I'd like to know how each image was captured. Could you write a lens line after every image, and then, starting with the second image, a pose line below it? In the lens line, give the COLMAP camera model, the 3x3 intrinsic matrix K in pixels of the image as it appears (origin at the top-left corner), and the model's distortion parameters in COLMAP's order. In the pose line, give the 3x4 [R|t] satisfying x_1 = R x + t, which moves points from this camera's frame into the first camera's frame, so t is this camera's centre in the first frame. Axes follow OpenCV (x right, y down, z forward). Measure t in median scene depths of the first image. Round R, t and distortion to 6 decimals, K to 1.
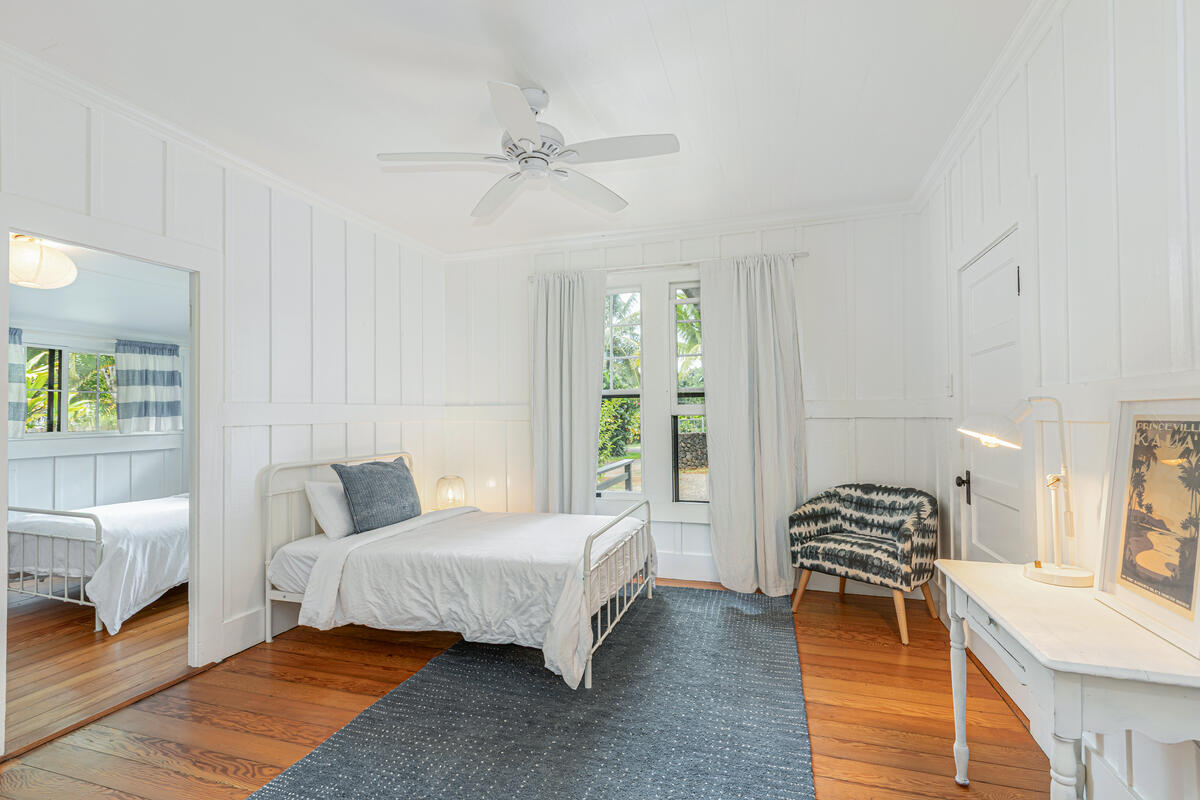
lens RADIAL K [[571.0, 0, 595.4], [0, 571.0, 408.1], [0, 0, 1]] dist [-0.001610, -0.001387]
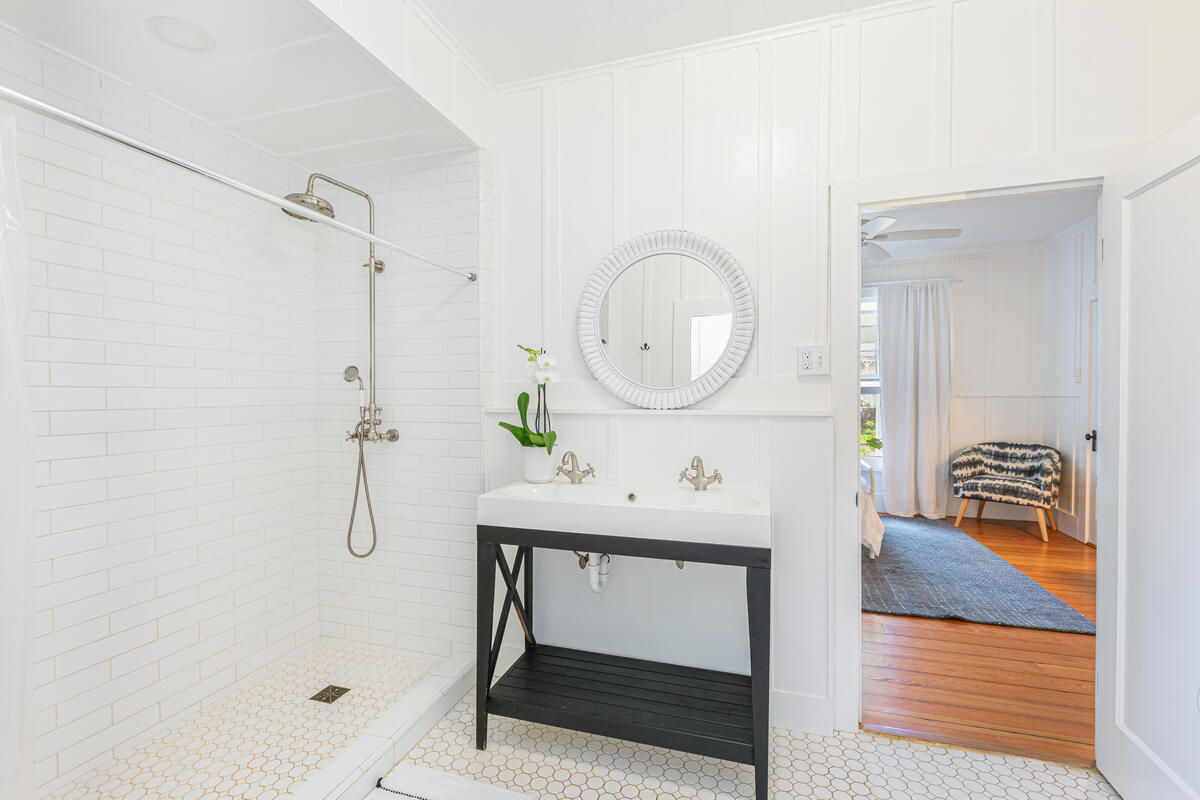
lens RADIAL K [[571.0, 0, 595.8], [0, 571.0, 402.7], [0, 0, 1]] dist [-0.001610, -0.001387]
pose [[0.999851, 0.008686, 0.014943, -0.612430], [-0.009160, 0.999449, 0.031915, -0.003297], [-0.014658, -0.032047, 0.999379, -0.451411]]
